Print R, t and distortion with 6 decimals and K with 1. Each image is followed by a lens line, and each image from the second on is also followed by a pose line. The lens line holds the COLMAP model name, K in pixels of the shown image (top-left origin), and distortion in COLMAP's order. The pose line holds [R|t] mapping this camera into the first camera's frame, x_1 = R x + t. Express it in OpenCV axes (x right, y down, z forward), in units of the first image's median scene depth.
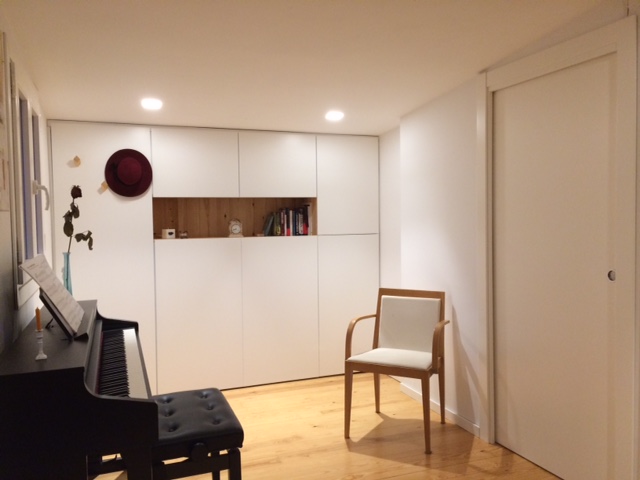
lens RADIAL K [[543.2, 0, 319.4], [0, 543.2, 236.3], [0, 0, 1]] dist [0.033396, 0.000193]
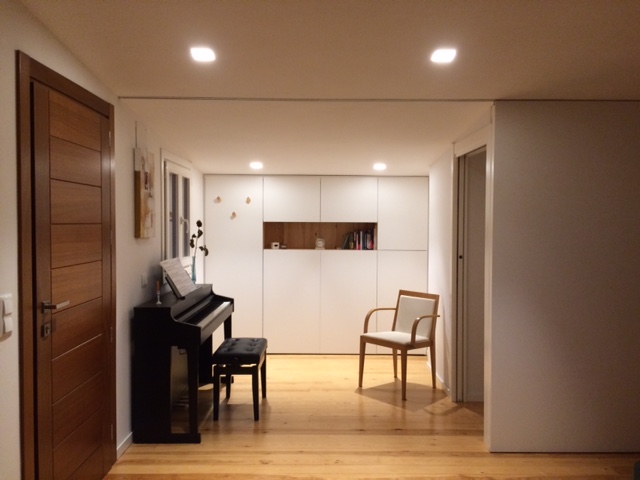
lens RADIAL K [[543.2, 0, 320.5], [0, 543.2, 241.8], [0, 0, 1]] dist [0.033396, 0.000193]
pose [[0.934988, 0.032421, -0.353194, 0.367294], [-0.032860, 0.999449, 0.004754, -0.026643], [0.353154, 0.007161, 0.935538, -0.355692]]
